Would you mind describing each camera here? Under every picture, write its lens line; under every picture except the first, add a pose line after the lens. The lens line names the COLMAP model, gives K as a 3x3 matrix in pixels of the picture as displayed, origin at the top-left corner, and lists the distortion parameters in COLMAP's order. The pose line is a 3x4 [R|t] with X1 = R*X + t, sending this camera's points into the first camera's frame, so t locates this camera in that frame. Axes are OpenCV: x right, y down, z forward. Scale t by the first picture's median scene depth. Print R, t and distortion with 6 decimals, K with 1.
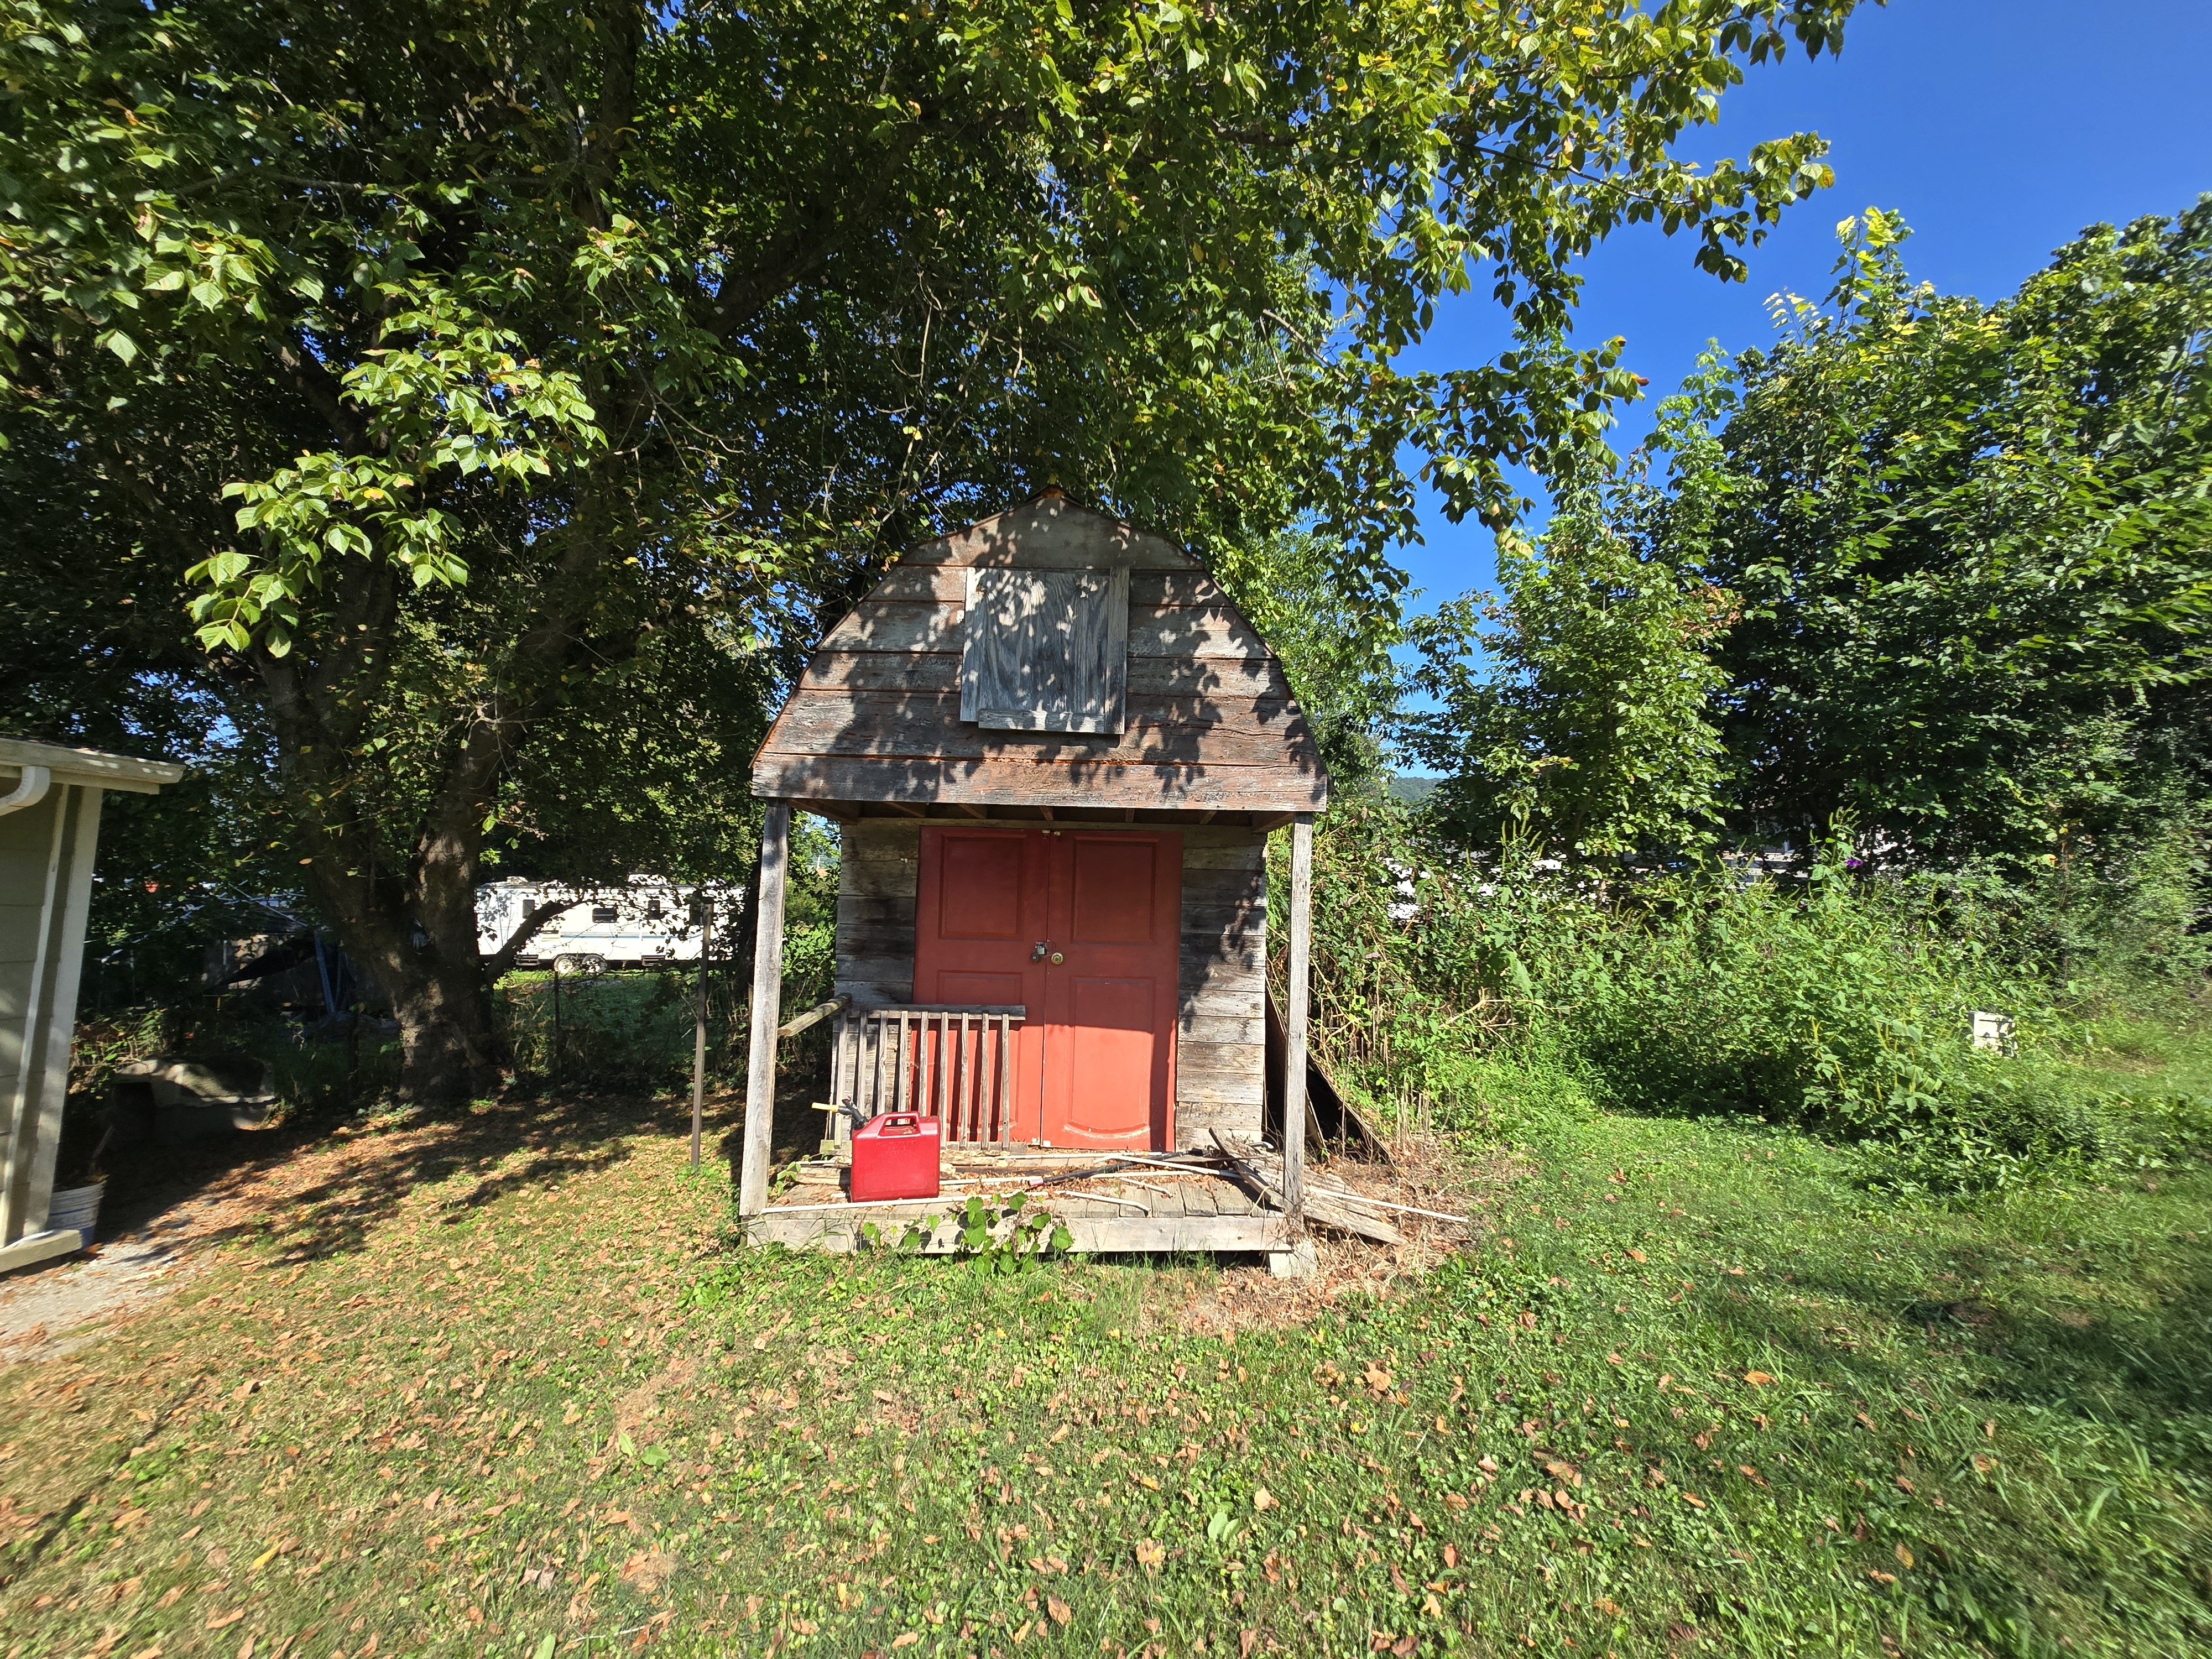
lens RADIAL K [[899.7, 0, 1120.8], [0, 899.7, 832.3], [0, 0, 1]] dist [0.001723, 0.000532]
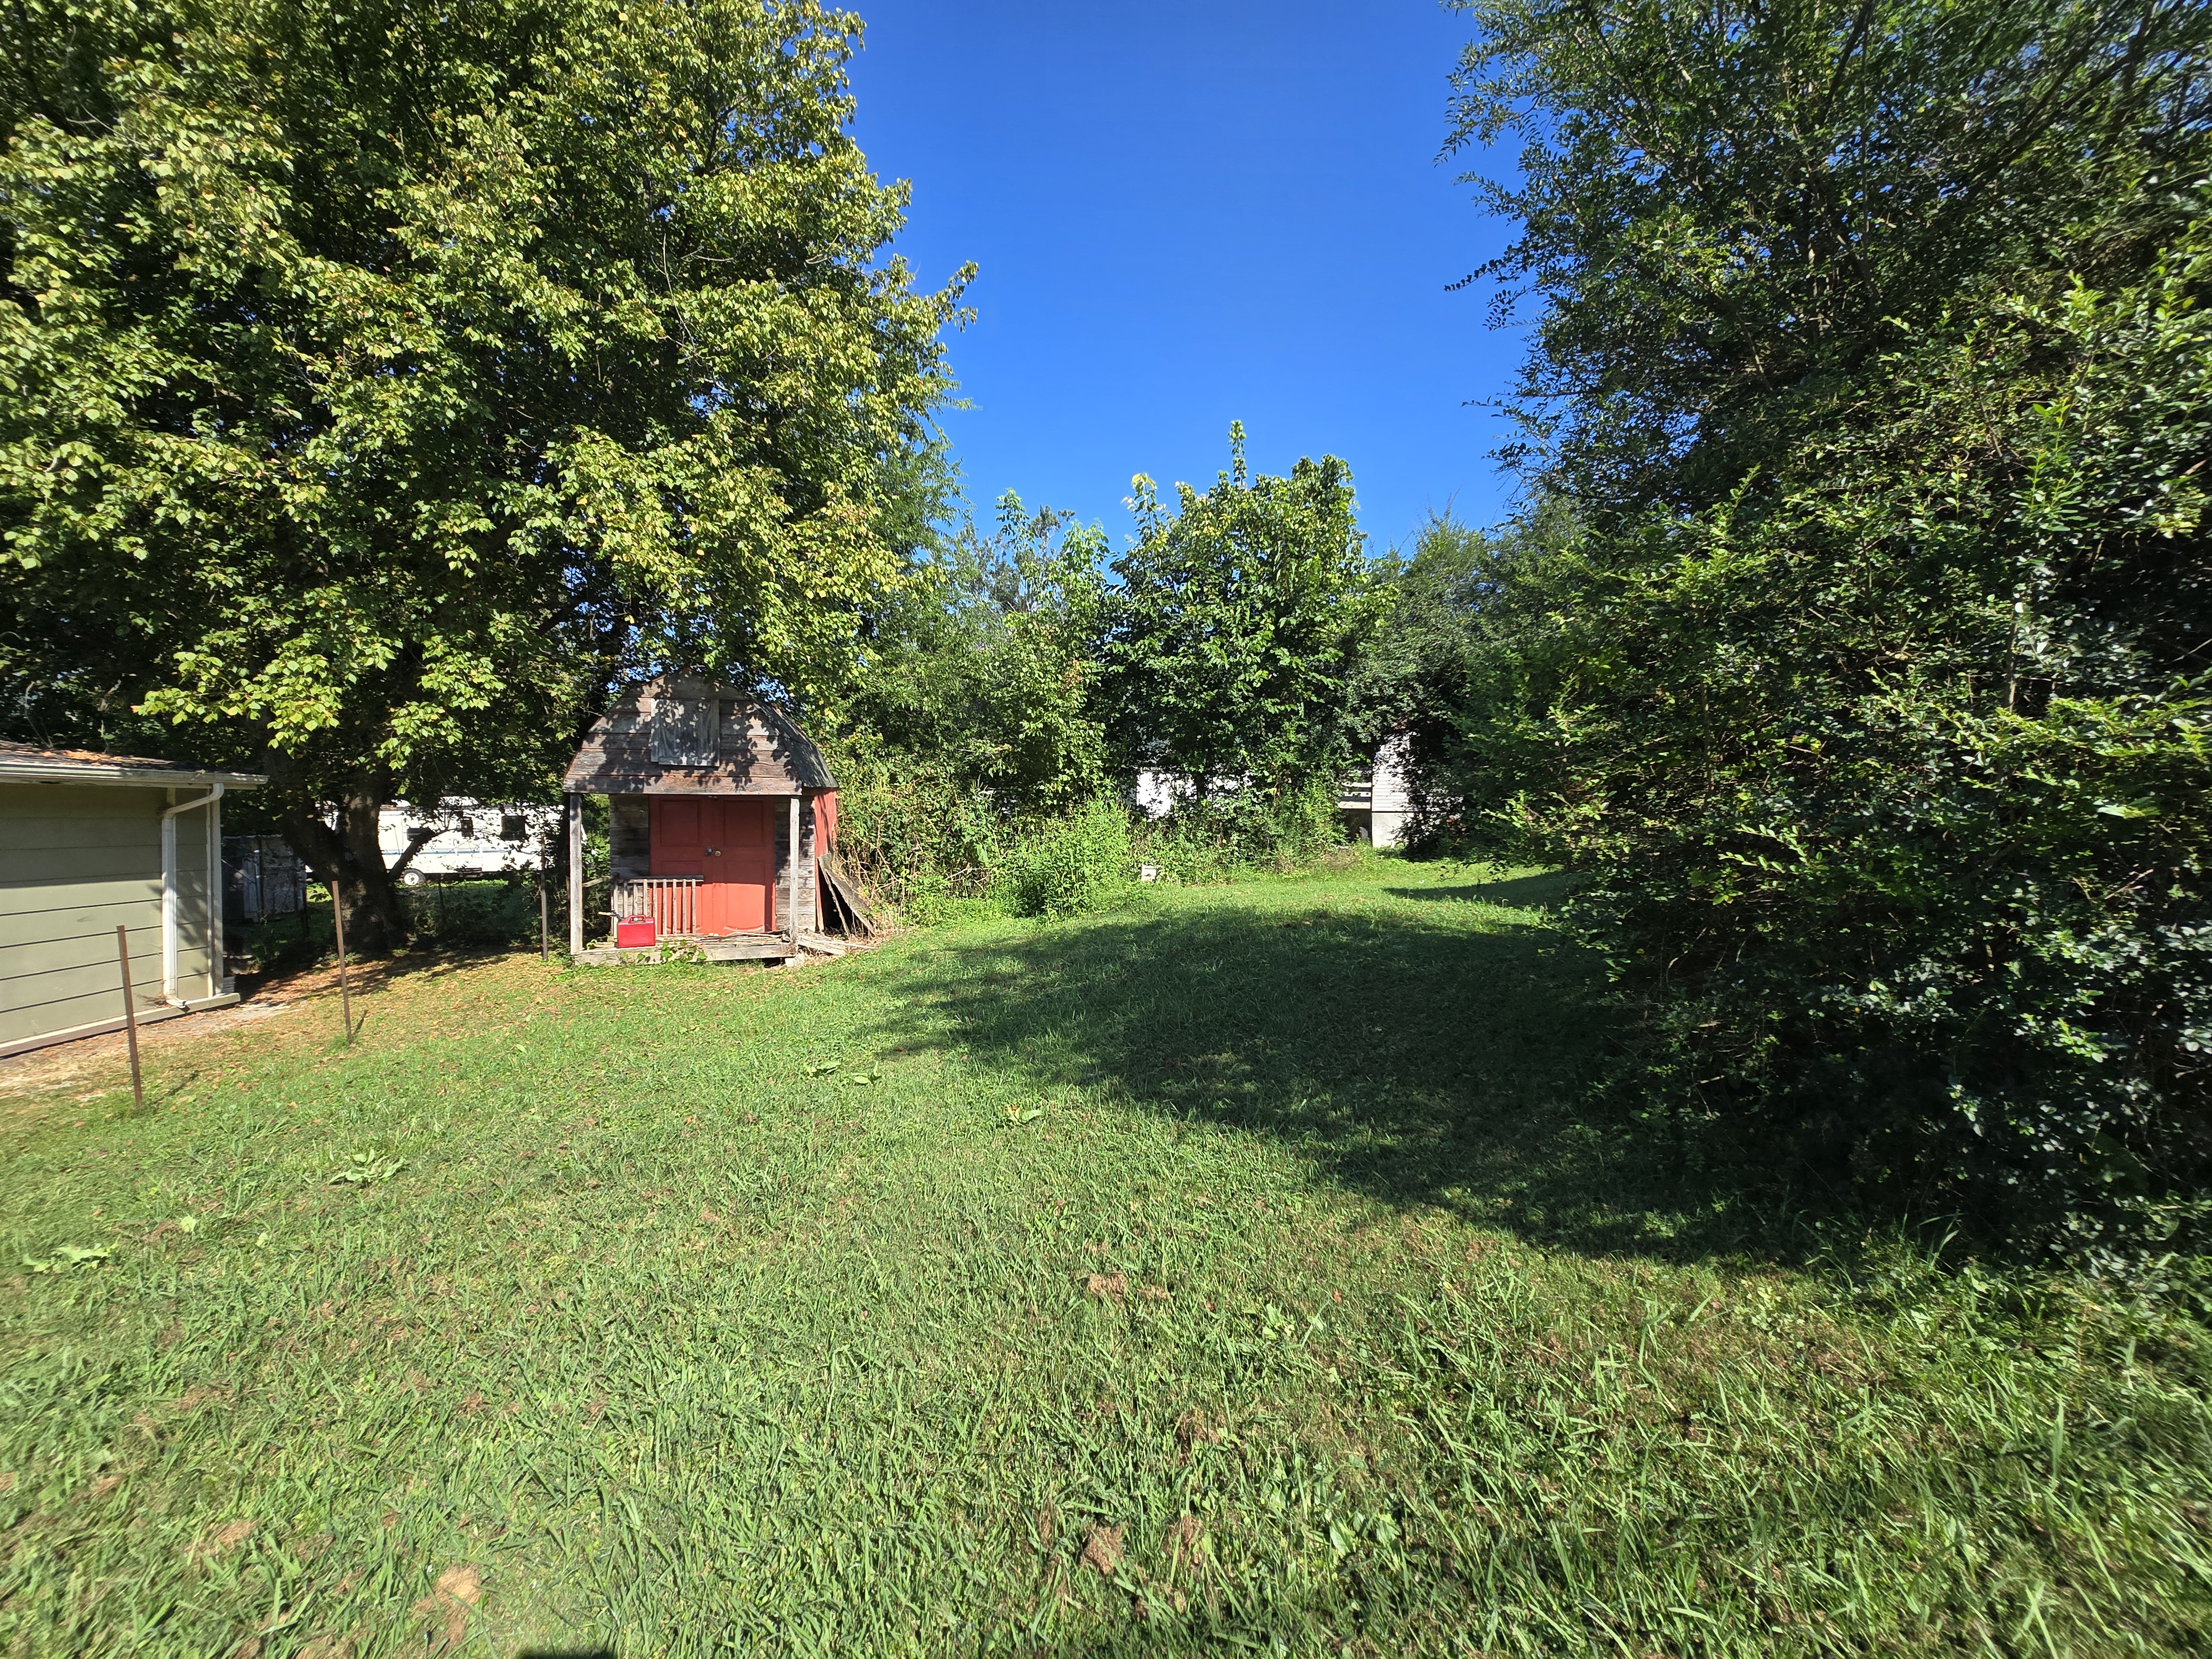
lens RADIAL K [[899.7, 0, 1120.8], [0, 899.7, 832.3], [0, 0, 1]] dist [0.001723, 0.000532]
pose [[0.985494, -0.024764, 0.167894, 0.690635], [0.006578, 0.994127, 0.108022, -0.188194], [-0.169583, -0.105350, 0.979869, -1.721843]]
